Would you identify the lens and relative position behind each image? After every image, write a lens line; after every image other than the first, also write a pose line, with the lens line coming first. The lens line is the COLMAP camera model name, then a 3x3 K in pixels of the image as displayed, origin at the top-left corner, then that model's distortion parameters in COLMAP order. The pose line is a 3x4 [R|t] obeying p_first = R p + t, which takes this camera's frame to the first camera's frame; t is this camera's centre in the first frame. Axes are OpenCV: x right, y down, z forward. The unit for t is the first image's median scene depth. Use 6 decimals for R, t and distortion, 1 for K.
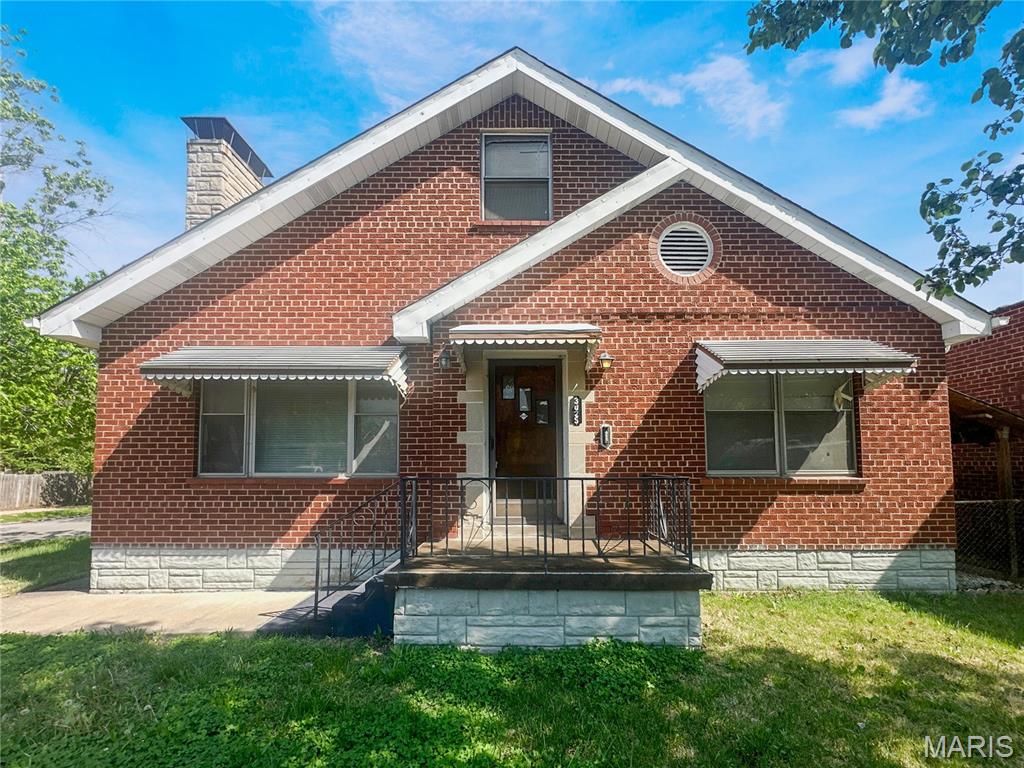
lens RADIAL K [[413.6, 0, 520.2], [0, 413.6, 448.5], [0, 0, 1]] dist [-0.002375, 0.000002]
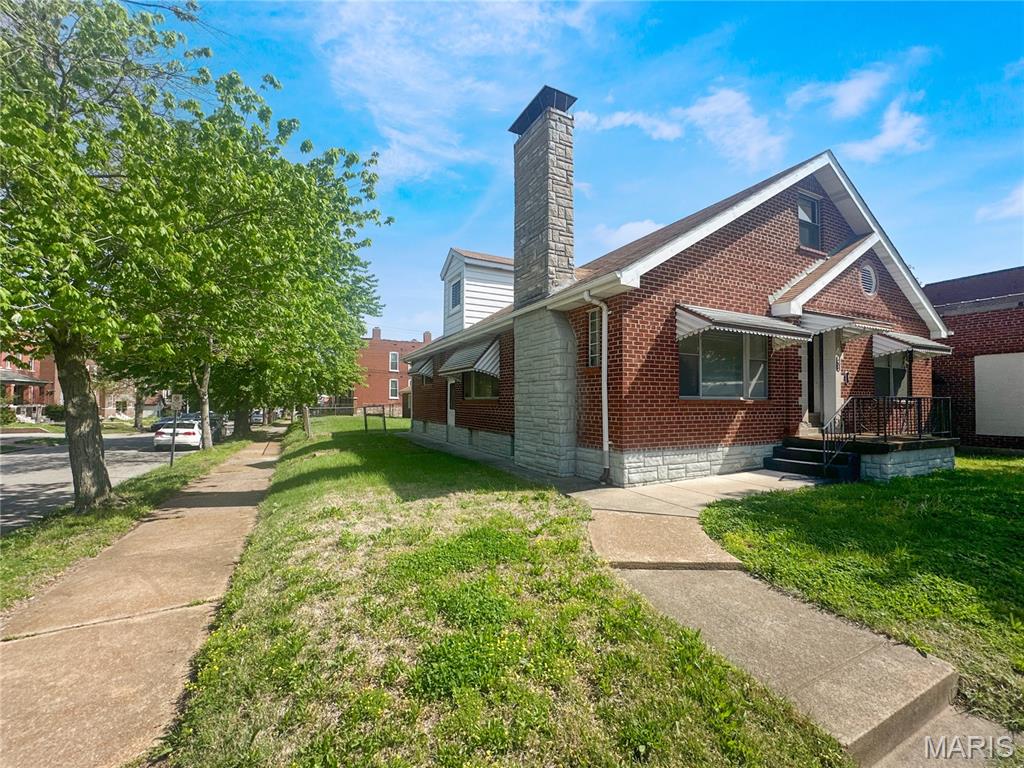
lens RADIAL K [[413.6, 0, 517.9], [0, 413.6, 388.9], [0, 0, 1]] dist [-0.002375, 0.000002]
pose [[0.894672, 0.016331, 0.446425, -1.904931], [-0.032699, 0.999045, 0.028985, 0.013376], [-0.445526, -0.040530, 0.894351, -0.002359]]
